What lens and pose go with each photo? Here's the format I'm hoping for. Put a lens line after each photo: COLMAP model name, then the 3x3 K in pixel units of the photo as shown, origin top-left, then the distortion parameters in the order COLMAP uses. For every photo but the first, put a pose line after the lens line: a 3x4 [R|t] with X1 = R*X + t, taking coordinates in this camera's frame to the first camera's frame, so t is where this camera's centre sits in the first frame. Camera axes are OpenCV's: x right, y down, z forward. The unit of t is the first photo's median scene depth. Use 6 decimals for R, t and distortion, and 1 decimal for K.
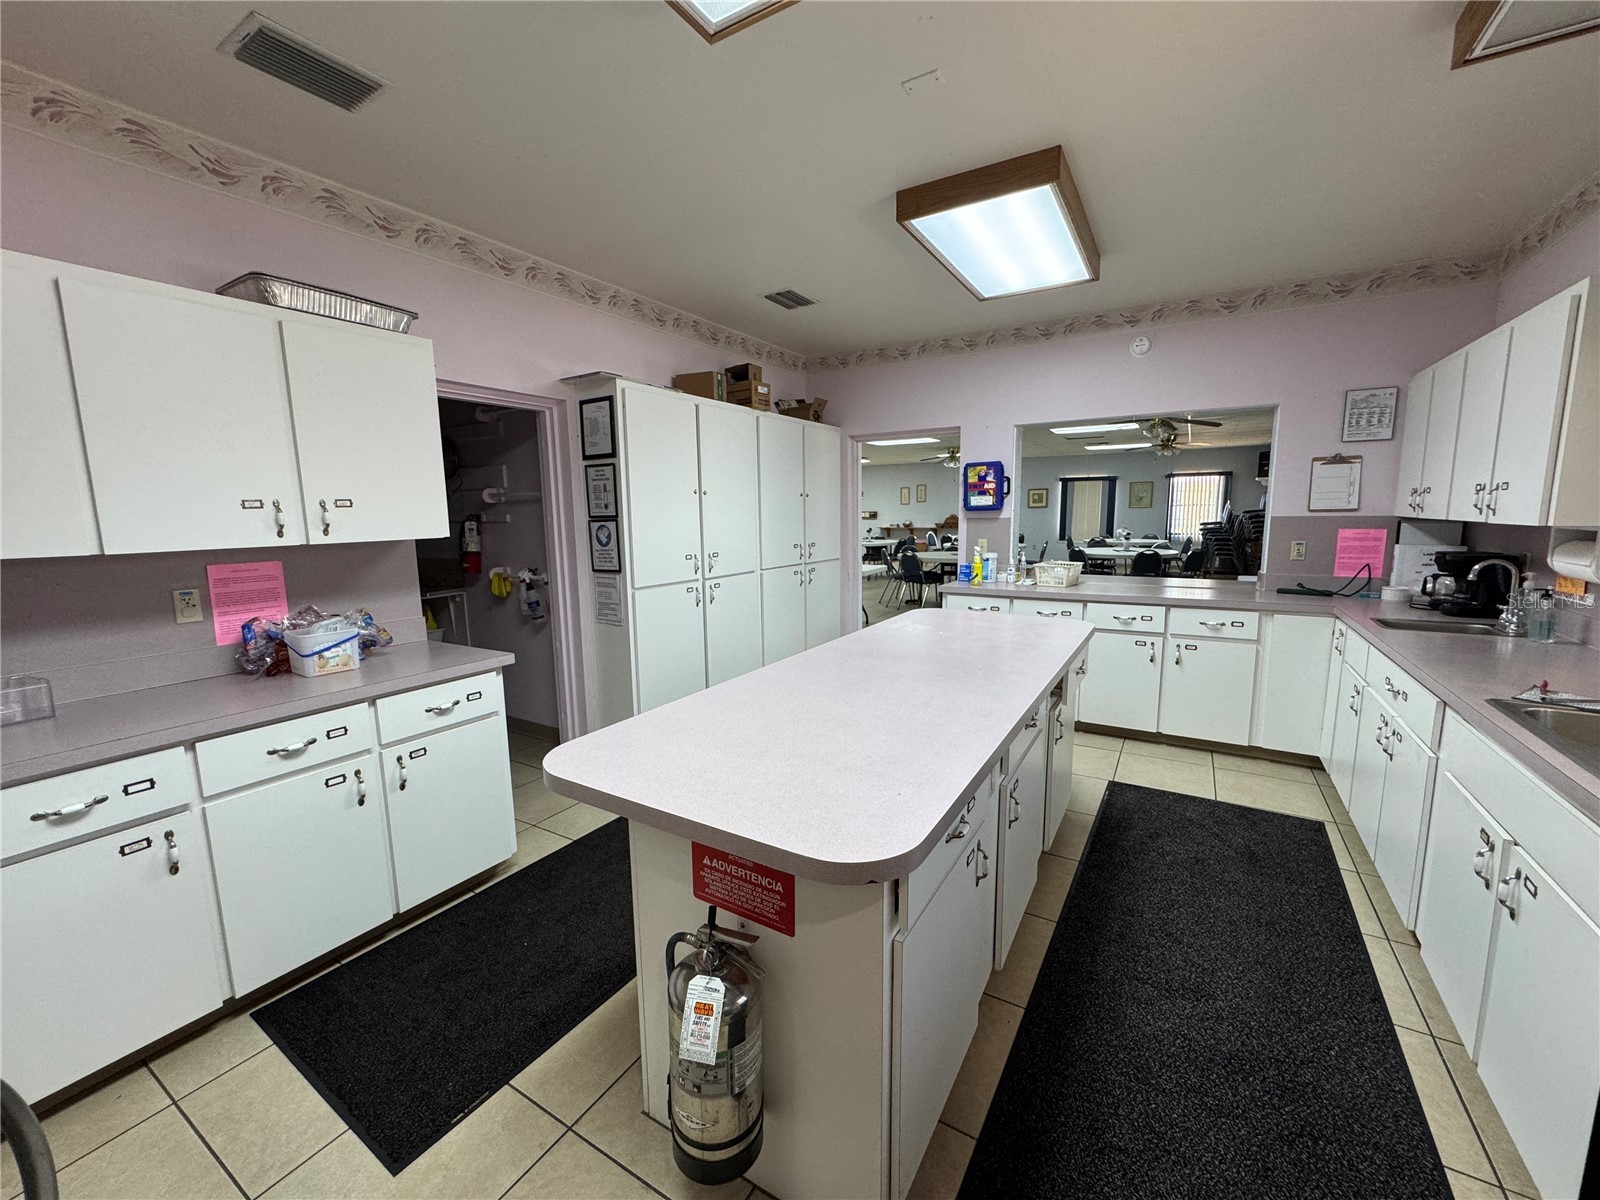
lens RADIAL K [[638.7, 0, 803.0], [0, 638.7, 599.0], [0, 0, 1]] dist [-0.003499, -0.000100]
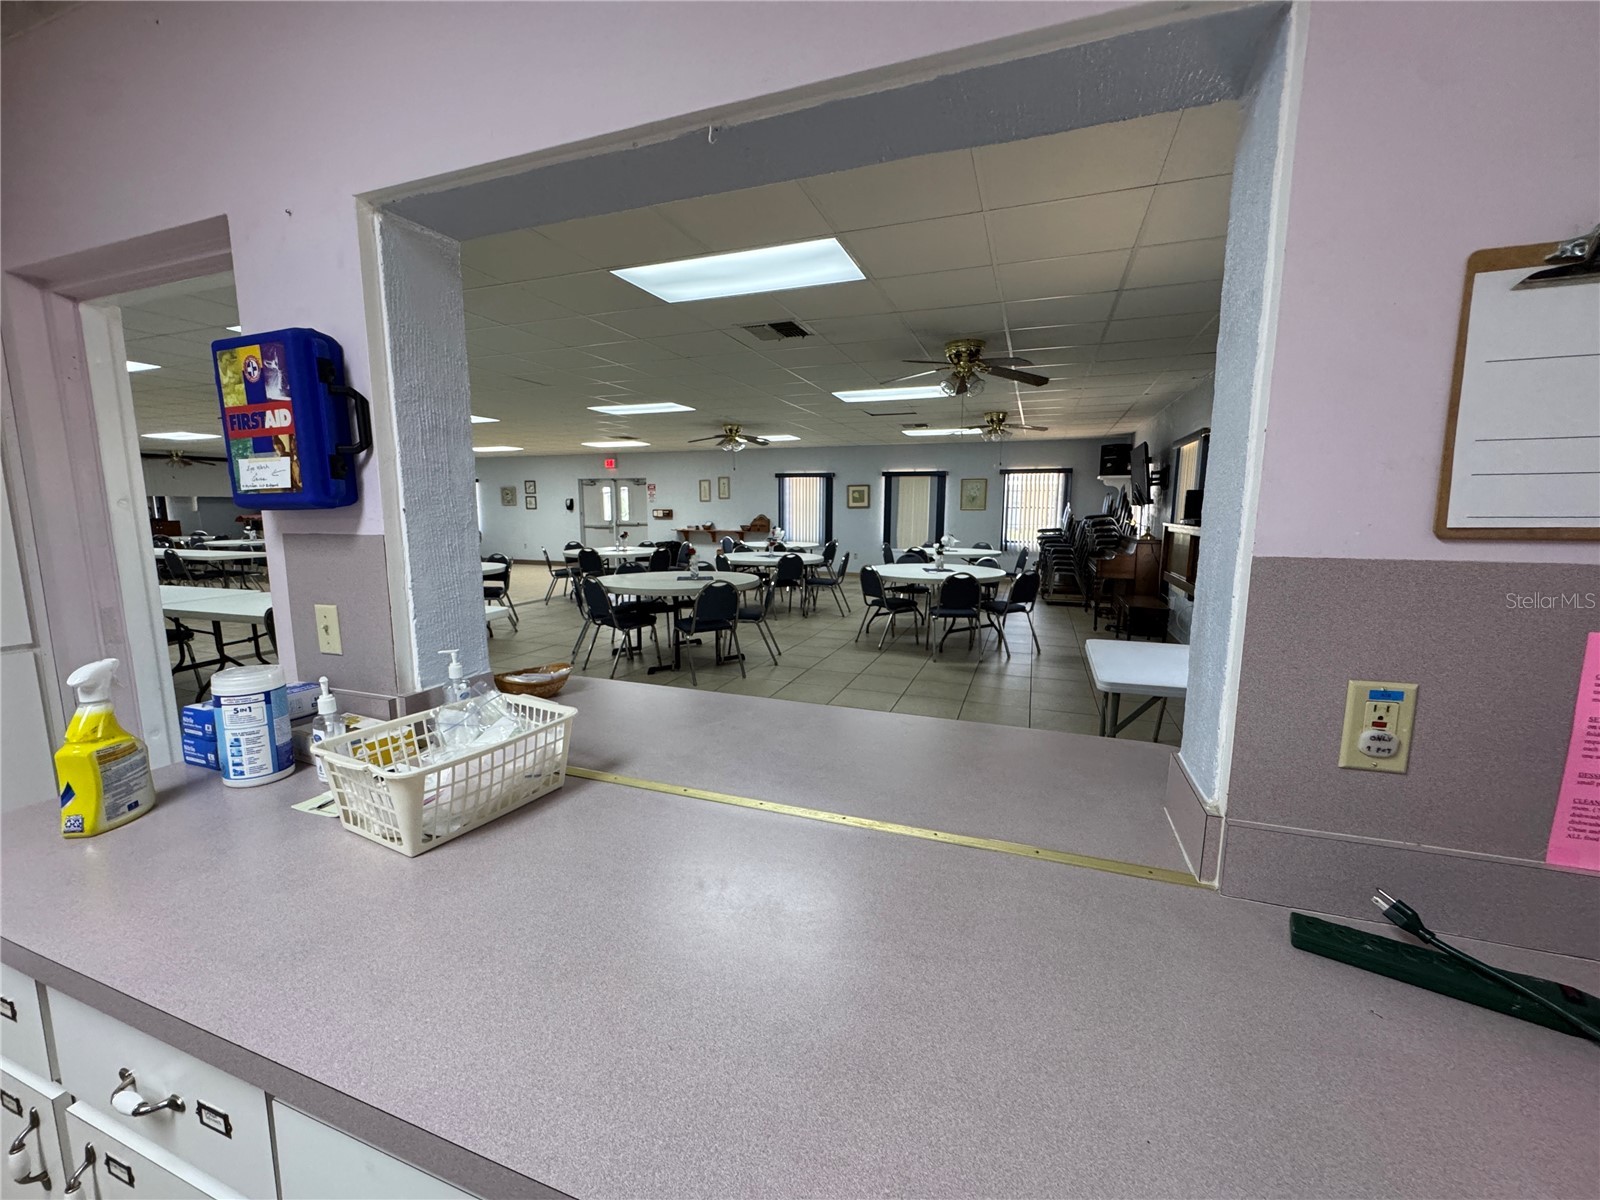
lens RADIAL K [[638.7, 0, 797.1], [0, 638.7, 594.2], [0, 0, 1]] dist [-0.003499, -0.000100]
pose [[0.982955, -0.008039, 0.183673, 0.168763], [0.008844, 0.999955, -0.003561, -0.036173], [-0.183636, 0.005124, 0.982981, 0.252609]]
